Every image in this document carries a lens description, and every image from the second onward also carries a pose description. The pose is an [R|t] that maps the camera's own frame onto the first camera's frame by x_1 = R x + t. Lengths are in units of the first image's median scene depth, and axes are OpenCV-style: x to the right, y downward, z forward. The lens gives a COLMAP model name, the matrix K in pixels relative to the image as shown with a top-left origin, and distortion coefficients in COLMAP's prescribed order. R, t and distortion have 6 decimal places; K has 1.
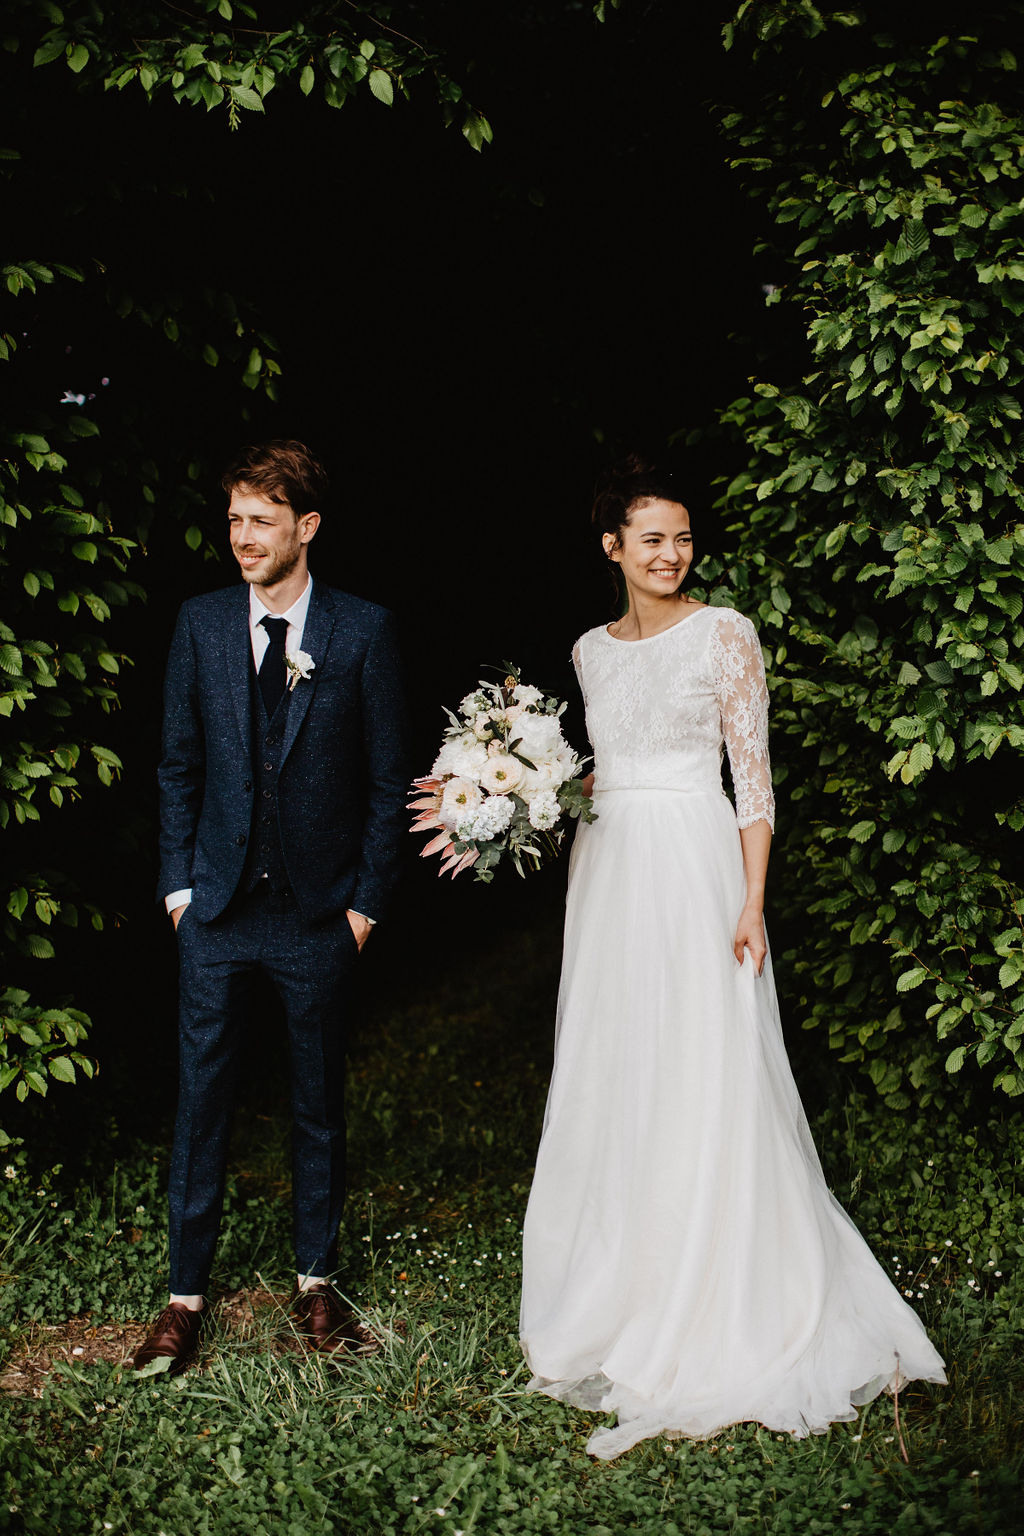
lens RADIAL K [[2182.3, 0, 505.3], [0, 2182.3, 797.2], [0, 0, 1]] dist [-0.183385, 0.515569]
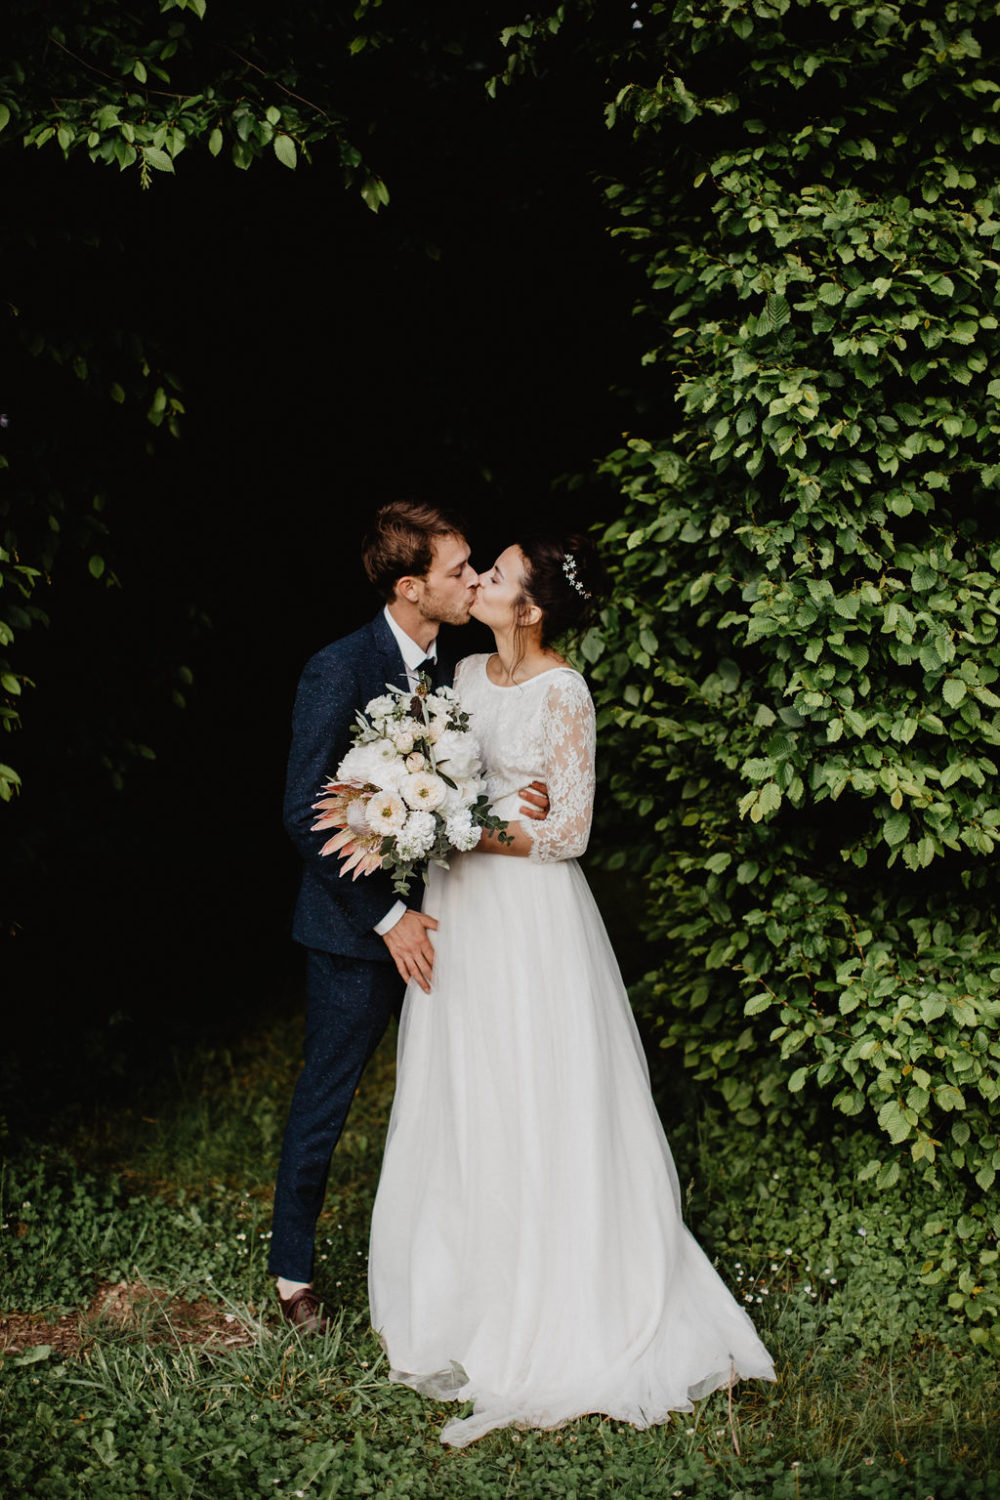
lens RADIAL K [[2180.6, 0, 500.0], [0, 2180.6, 750.0], [0, 0, 1]] dist [-0.213025, 0.580256]
pose [[0.998859, 0.025841, 0.040157, 0.013863], [-0.024833, 0.999369, -0.025399, -0.009933], [-0.040788, 0.024372, 0.998871, -0.060664]]
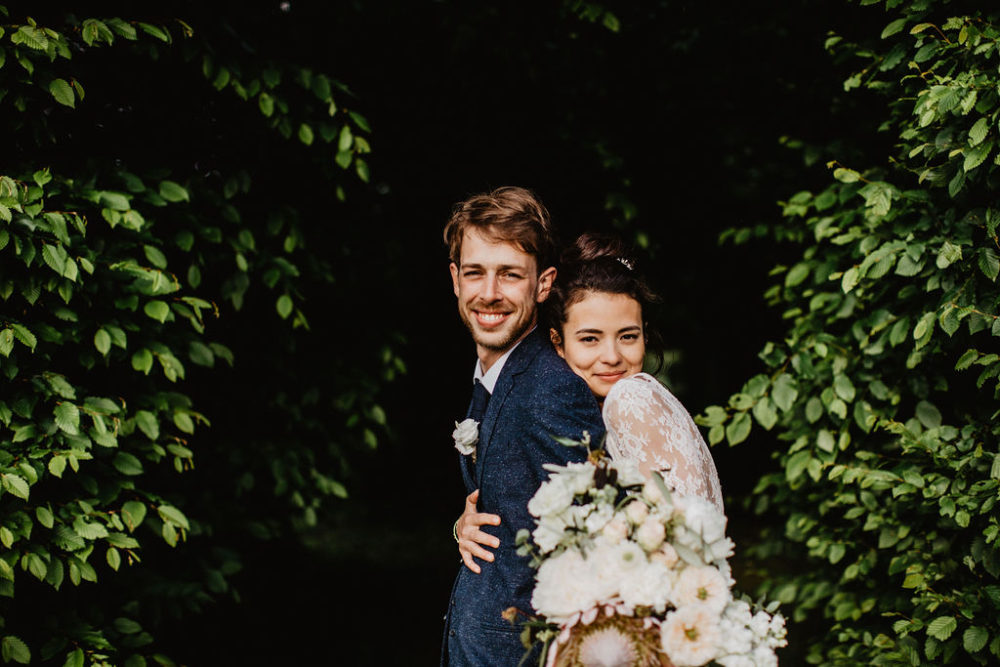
lens RADIAL K [[1453.7, 0, 500.0], [0, 1453.7, 333.5], [0, 0, 1]] dist [-0.213025, 0.580256]
pose [[0.998653, 0.034782, -0.038496, -0.011807], [-0.038894, 0.992970, -0.111791, -0.036435], [0.034337, 0.113138, 0.992986, 0.361511]]
